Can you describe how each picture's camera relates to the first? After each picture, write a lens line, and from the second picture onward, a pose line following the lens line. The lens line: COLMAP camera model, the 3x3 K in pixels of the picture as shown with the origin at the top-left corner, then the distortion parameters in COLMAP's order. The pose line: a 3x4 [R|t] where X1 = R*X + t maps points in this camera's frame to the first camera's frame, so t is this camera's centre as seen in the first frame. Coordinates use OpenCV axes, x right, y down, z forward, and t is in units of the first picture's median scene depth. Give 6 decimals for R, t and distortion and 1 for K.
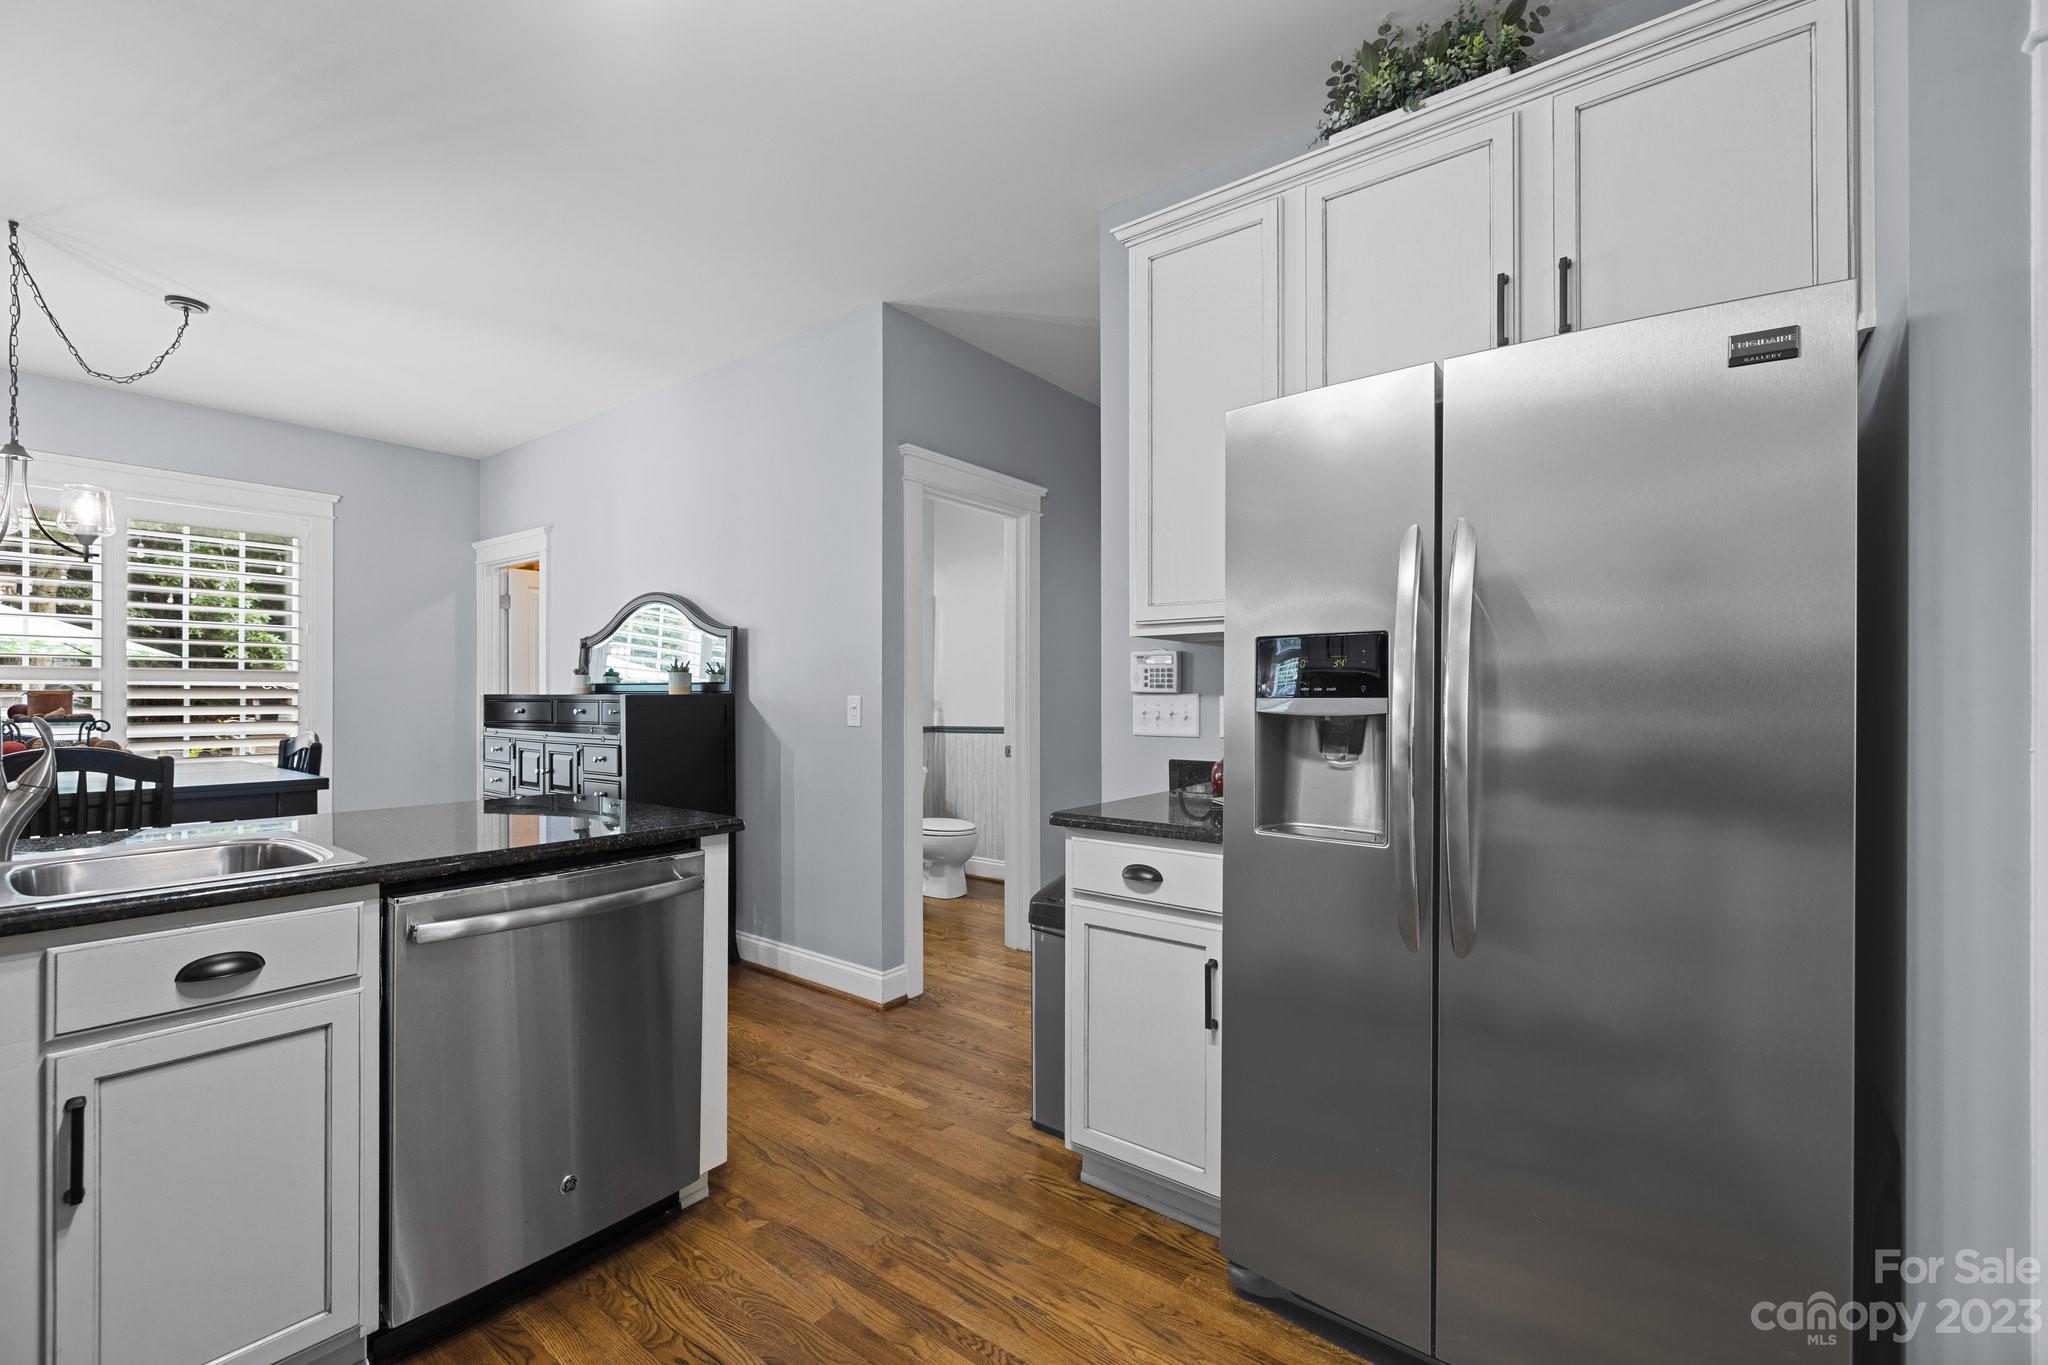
lens RADIAL K [[865.8, 0, 1023.6], [0, 865.8, 699.1], [0, 0, 1]] dist [0.001639, 0.000267]
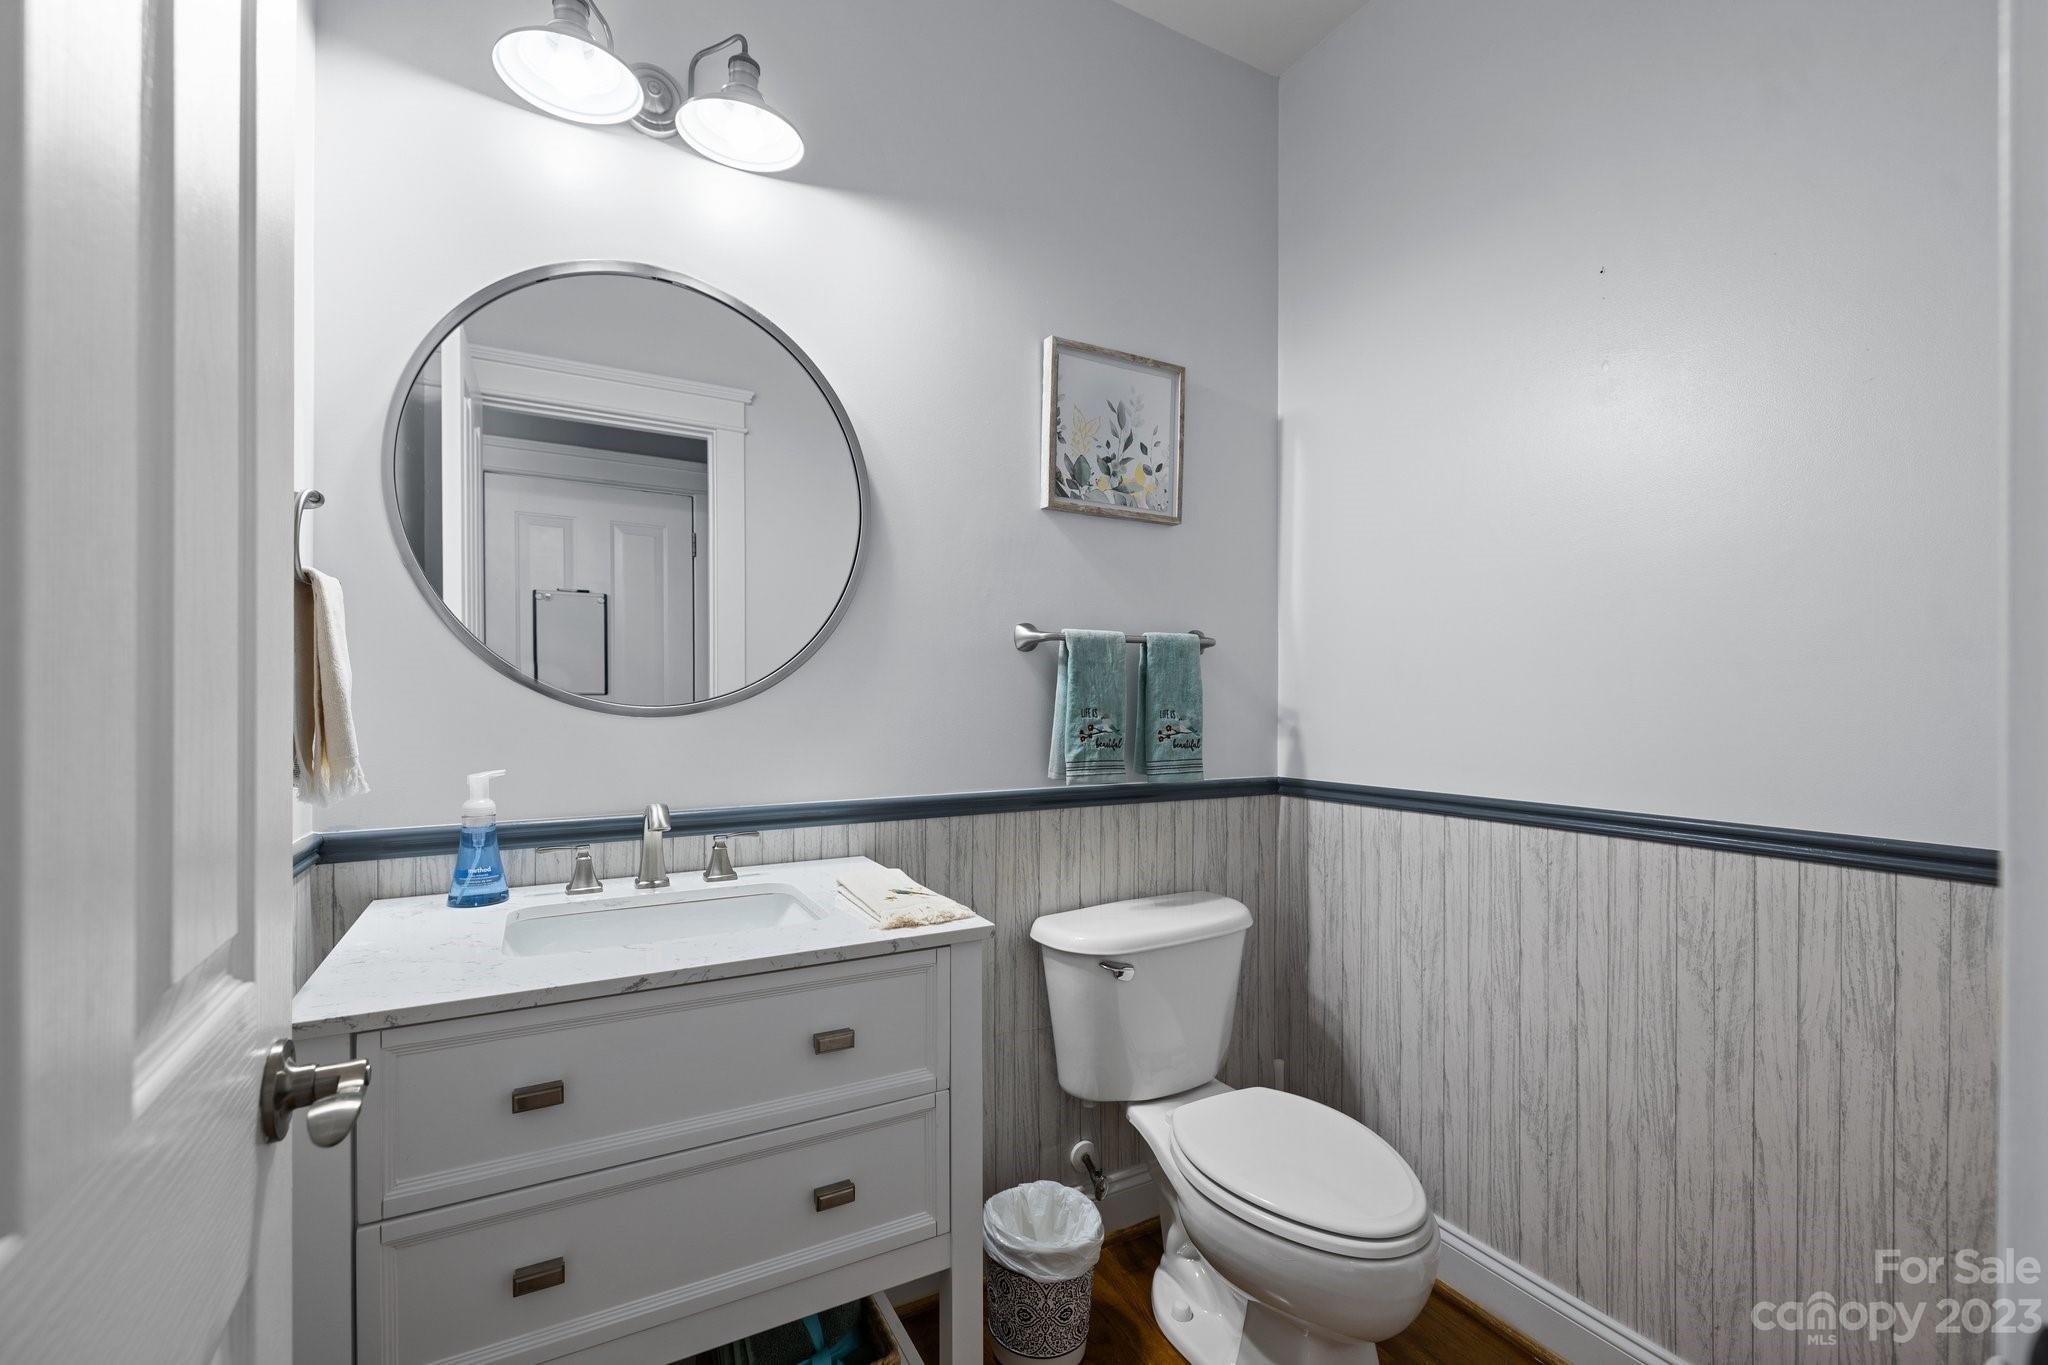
lens RADIAL K [[862.5, 0, 1020.3], [0, 862.5, 675.9], [0, 0, 1]] dist [0.002401, 0.000129]
pose [[0.916640, 0.002304, -0.399707, -0.057948], [-0.003602, 0.999990, -0.002497, -0.009939], [0.399698, 0.003729, 0.916639, 0.628612]]
